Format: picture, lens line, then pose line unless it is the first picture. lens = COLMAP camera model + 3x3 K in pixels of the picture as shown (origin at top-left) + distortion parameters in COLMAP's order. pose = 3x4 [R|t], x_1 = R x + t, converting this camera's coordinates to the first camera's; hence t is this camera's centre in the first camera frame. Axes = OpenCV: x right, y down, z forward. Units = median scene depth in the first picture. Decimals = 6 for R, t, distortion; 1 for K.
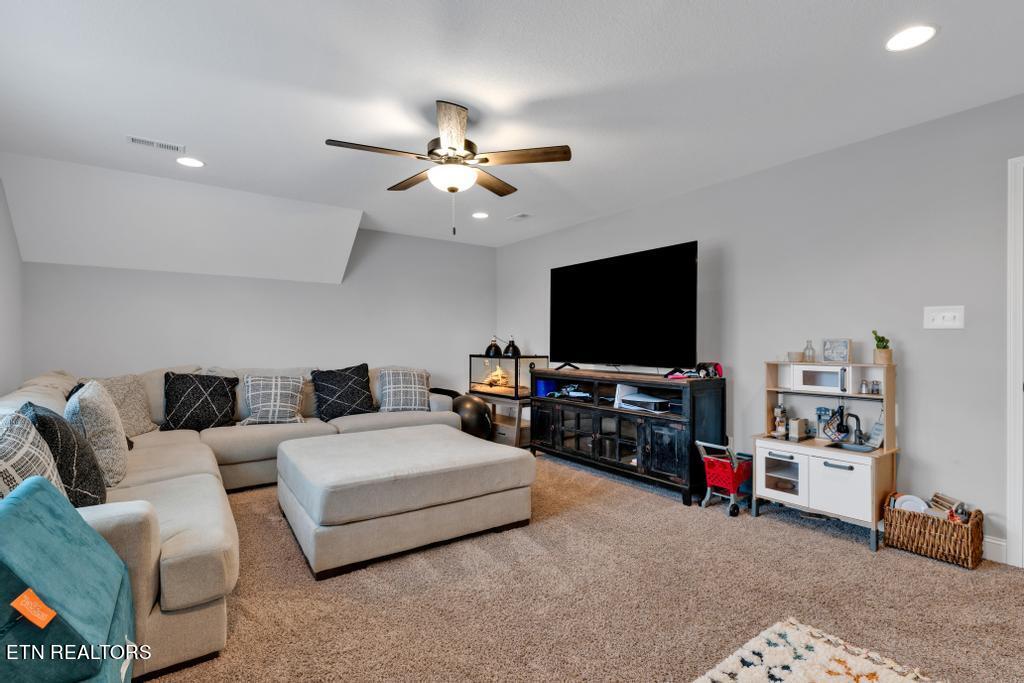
lens RADIAL K [[474.5, 0, 514.2], [0, 474.5, 340.8], [0, 0, 1]] dist [0.002458, -0.000117]
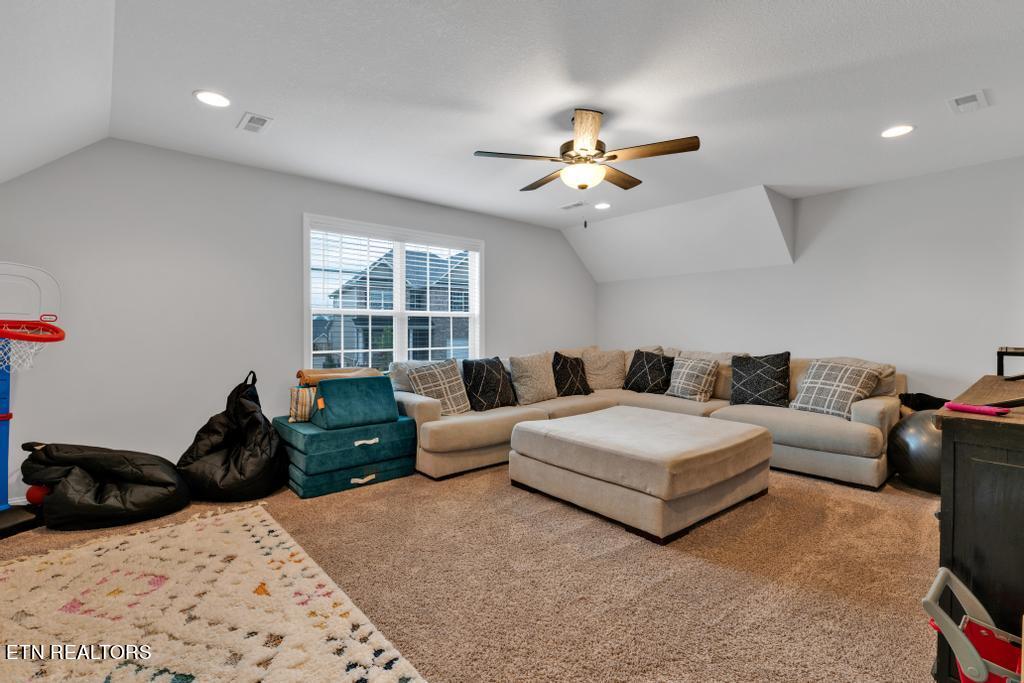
lens RADIAL K [[471.0, 0, 513.2], [0, 471.0, 326.2], [0, 0, 1]] dist [0.000345, -0.001385]
pose [[0.090532, -0.010218, -0.995841, 0.612198], [0.007141, 0.999928, -0.009611, 0.006298], [0.995868, -0.006242, 0.090599, 0.488840]]
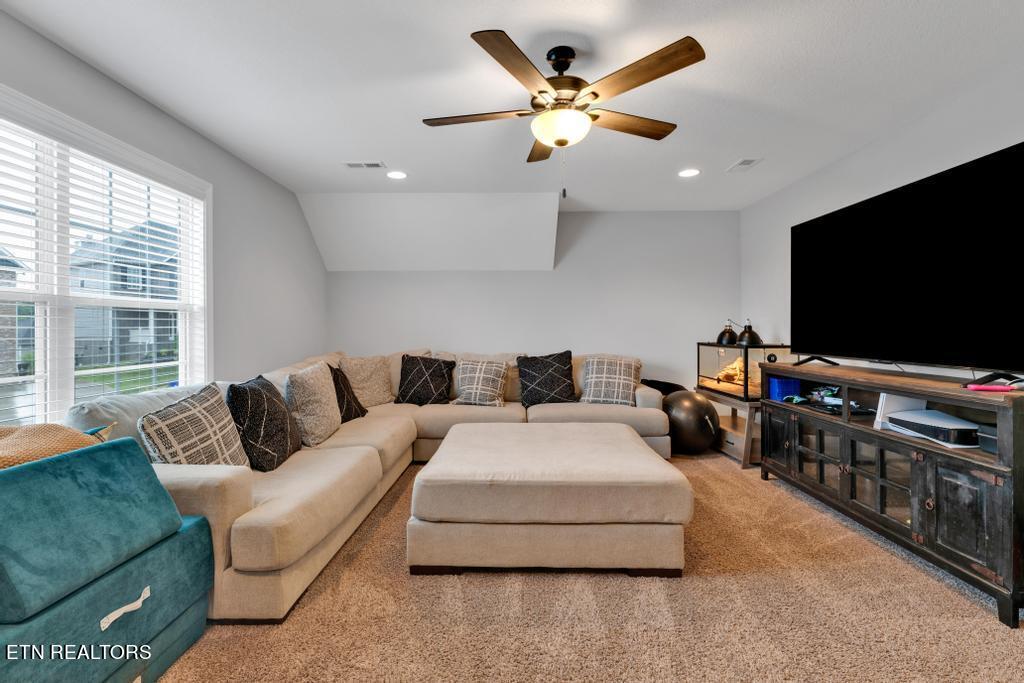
lens RADIAL K [[471.0, 0, 513.2], [0, 471.0, 326.2], [0, 0, 1]] dist [0.000345, -0.001385]
pose [[0.810417, -0.008331, -0.585794, 0.183299], [0.008289, 0.999962, -0.002753, 0.000163], [0.585794, -0.002625, 0.810455, 0.190774]]
